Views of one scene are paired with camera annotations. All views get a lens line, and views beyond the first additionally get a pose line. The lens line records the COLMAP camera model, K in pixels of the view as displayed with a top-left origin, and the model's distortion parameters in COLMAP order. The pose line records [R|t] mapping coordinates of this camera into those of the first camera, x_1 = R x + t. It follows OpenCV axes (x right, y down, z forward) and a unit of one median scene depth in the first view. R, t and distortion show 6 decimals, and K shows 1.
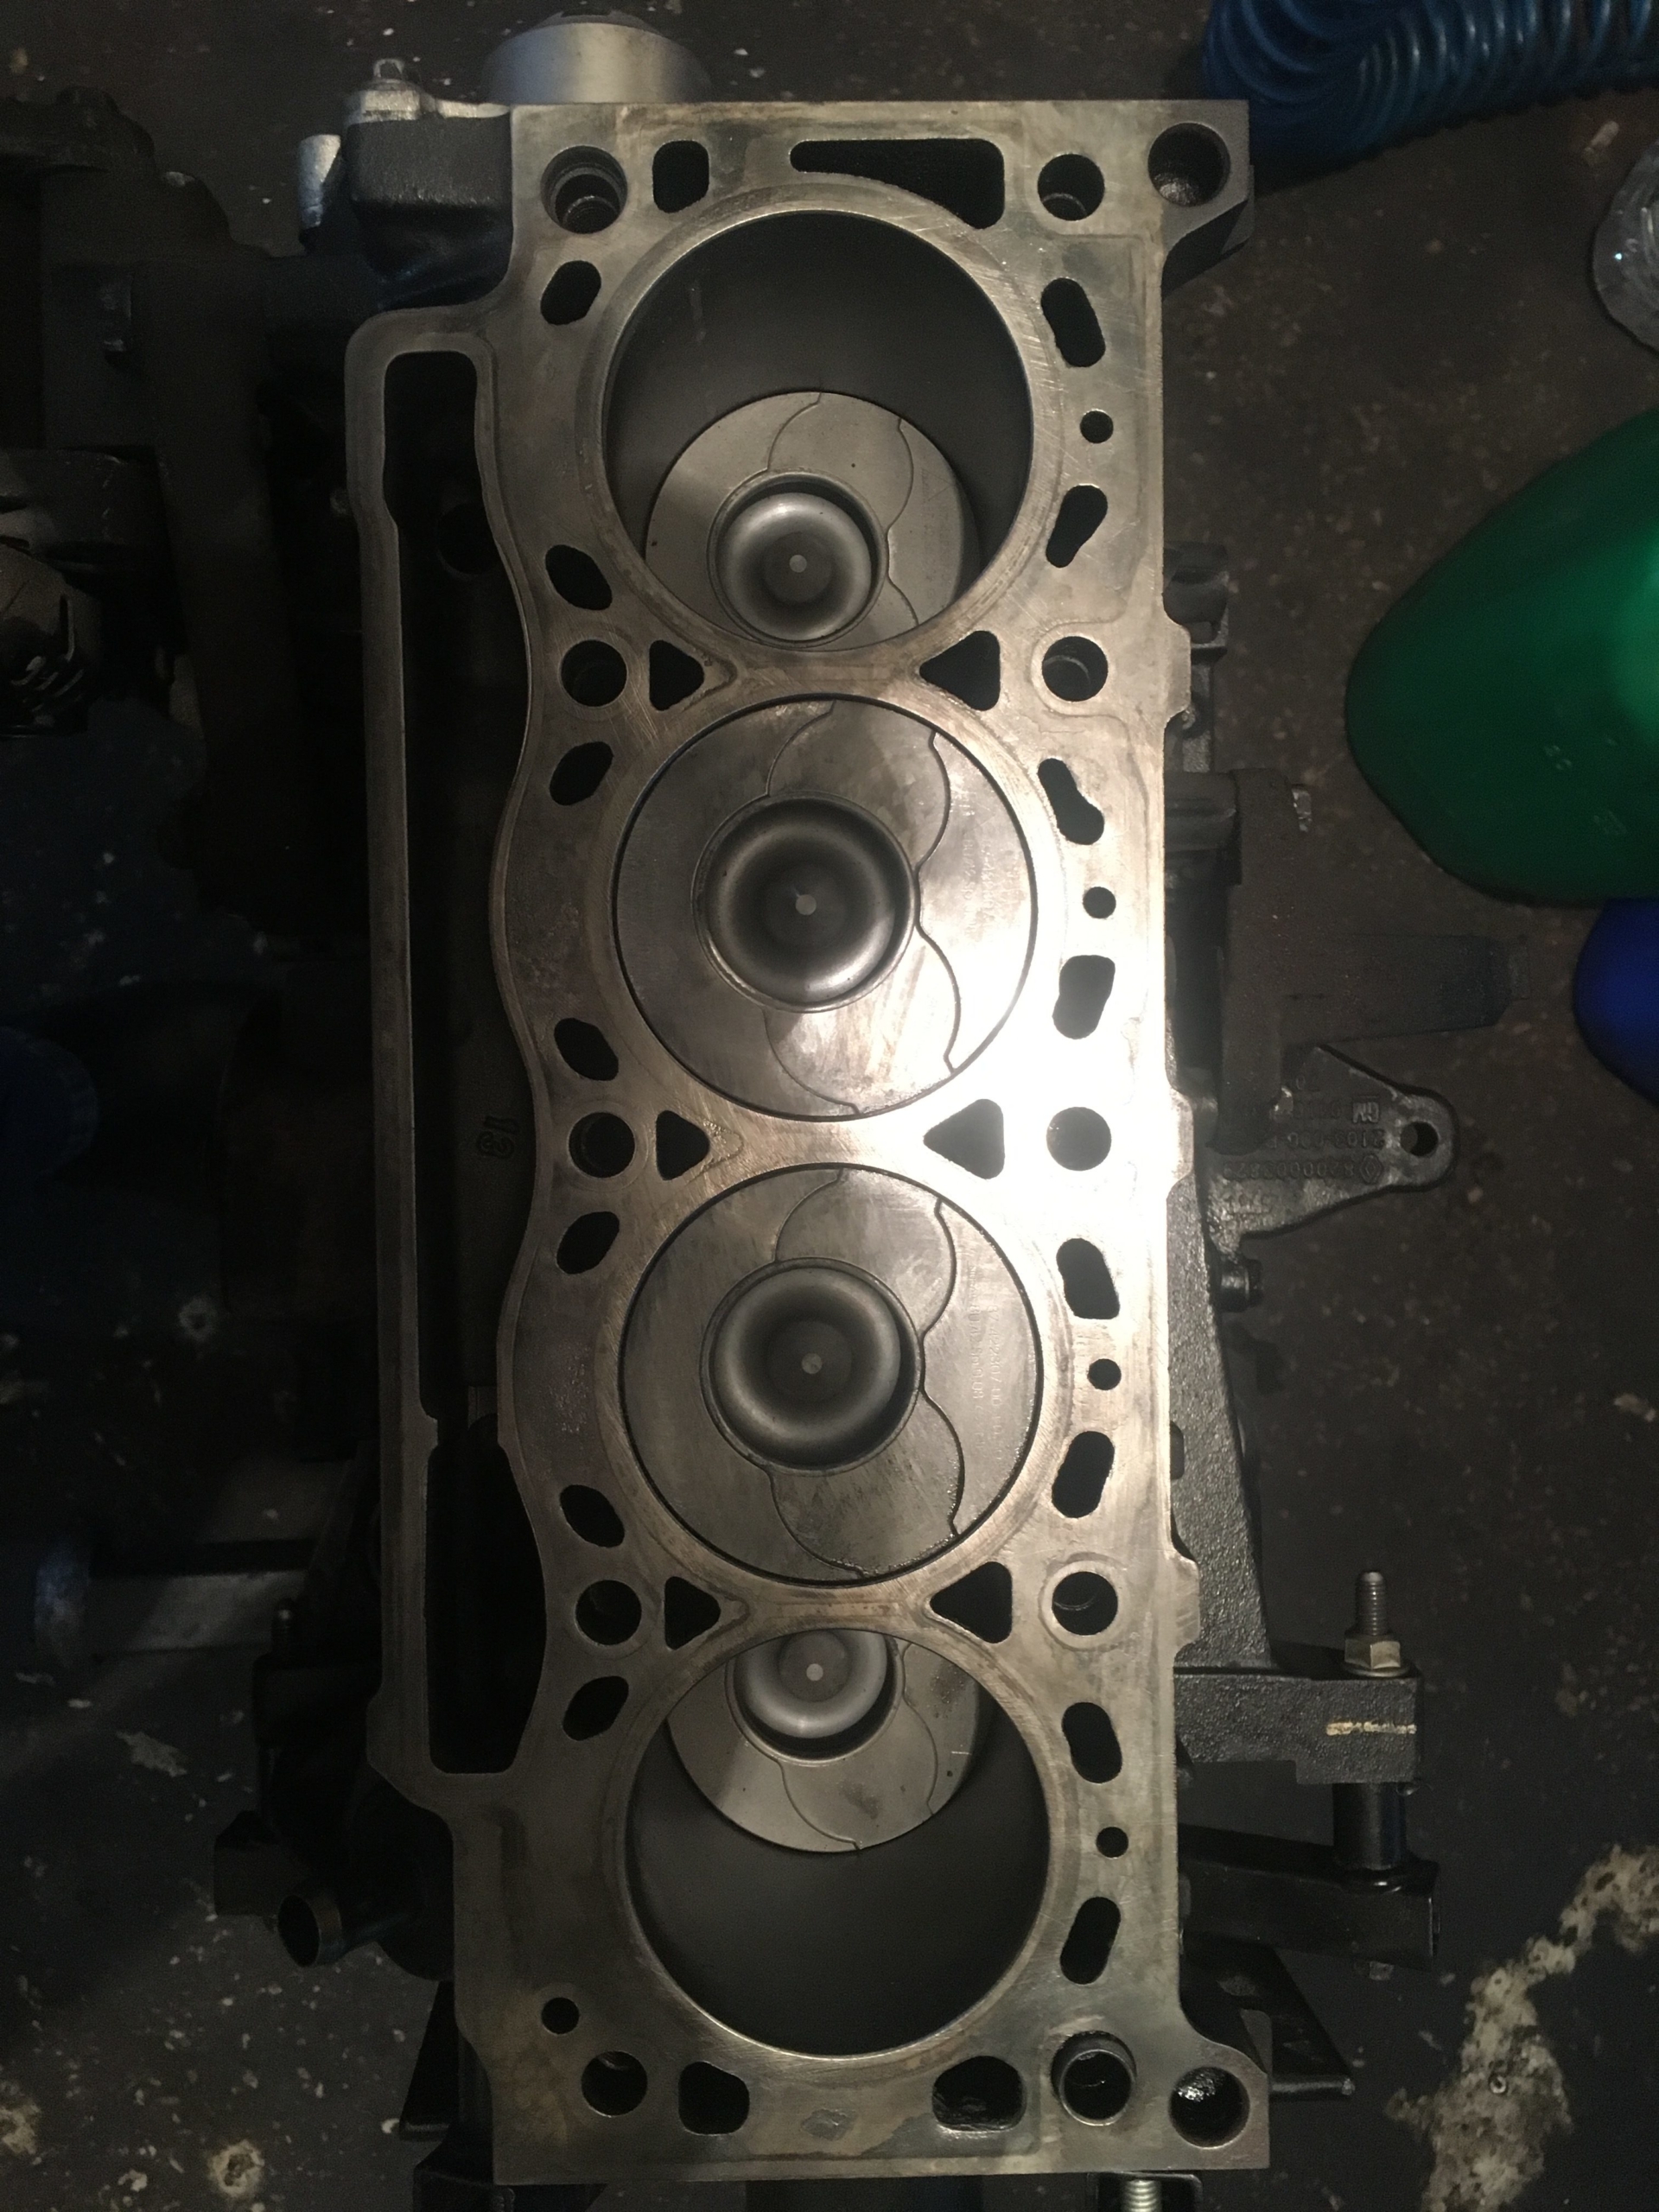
lens RADIAL K [[1902.5, 0, 829.5], [0, 1902.5, 1106.0], [0, 0, 1]] dist [0.085583, -0.110562]
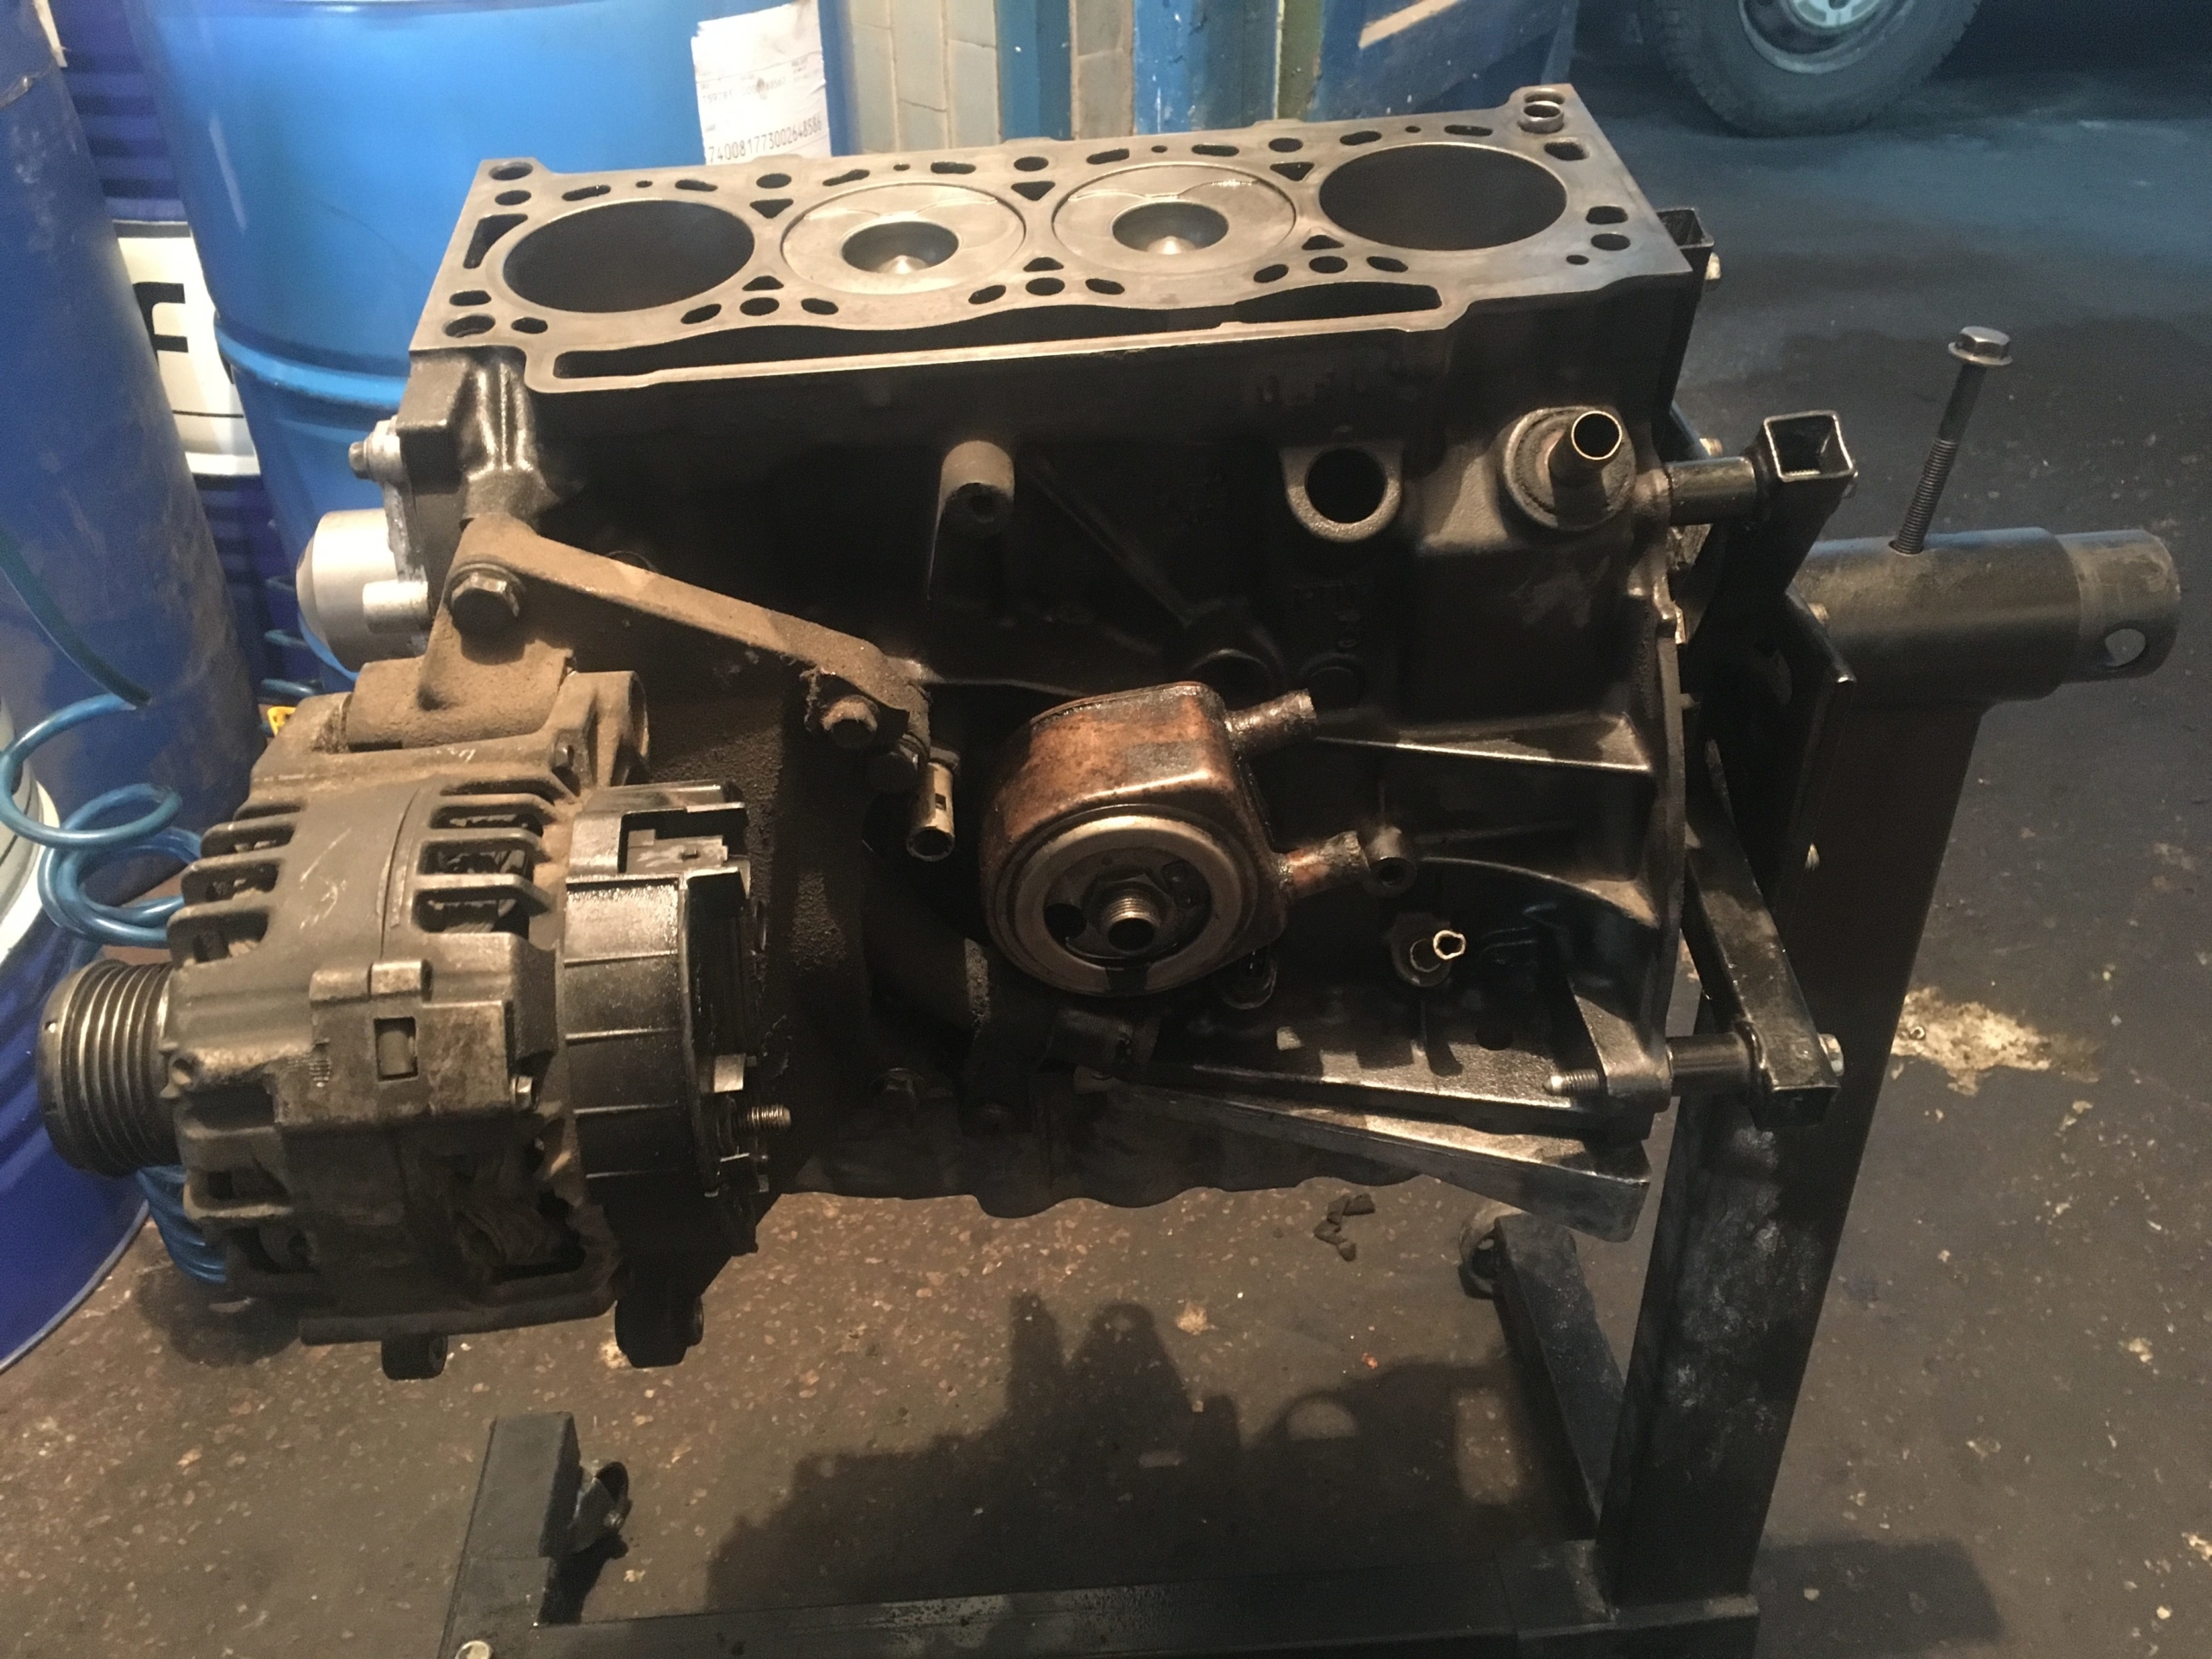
lens RADIAL K [[1902.5, 0, 1106.0], [0, 1902.5, 829.5], [0, 0, 1]] dist [0.085583, -0.110562]
pose [[-0.065155, -0.684126, 0.726448, -1.621812], [0.996081, -0.088229, 0.006249, 0.020919], [0.059819, 0.724008, 0.687193, 0.206803]]
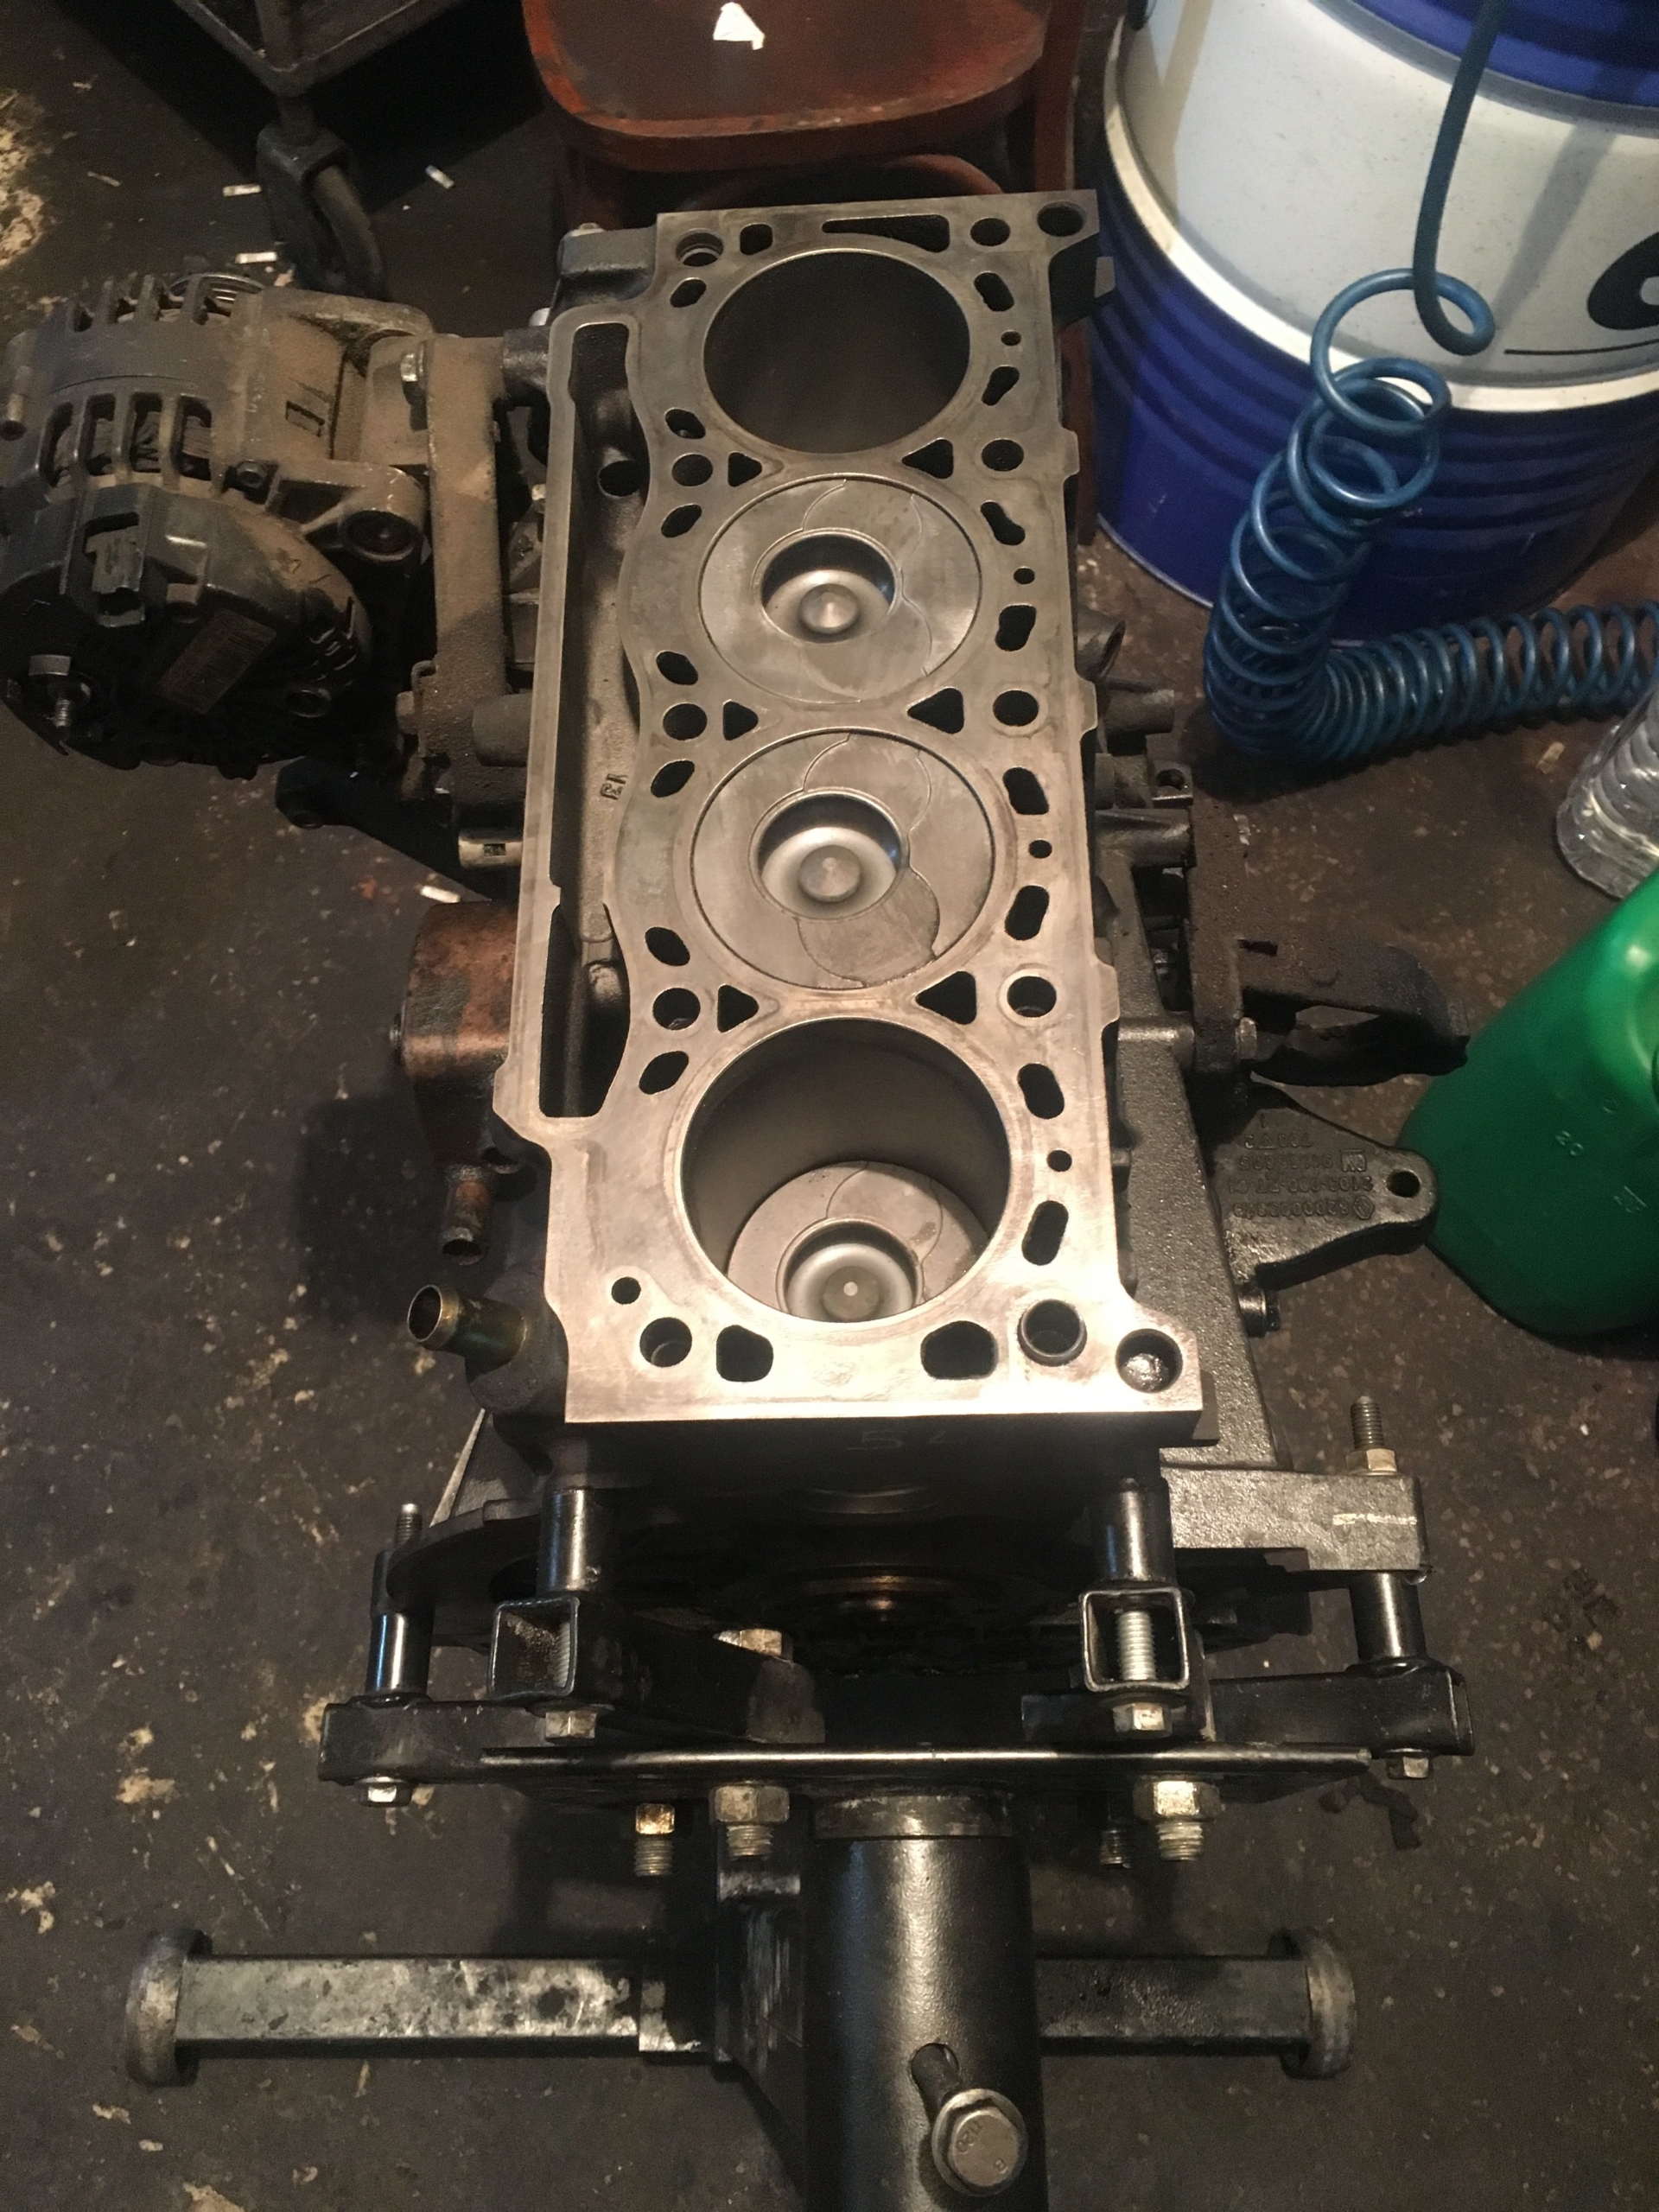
lens RADIAL K [[1902.5, 0, 829.5], [0, 1902.5, 1106.0], [0, 0, 1]] dist [0.085583, -0.110562]
pose [[0.996989, -0.025077, -0.073373, 0.088489], [-0.009417, 0.900098, -0.435586, 0.903817], [0.076966, 0.434965, 0.897152, -0.164687]]
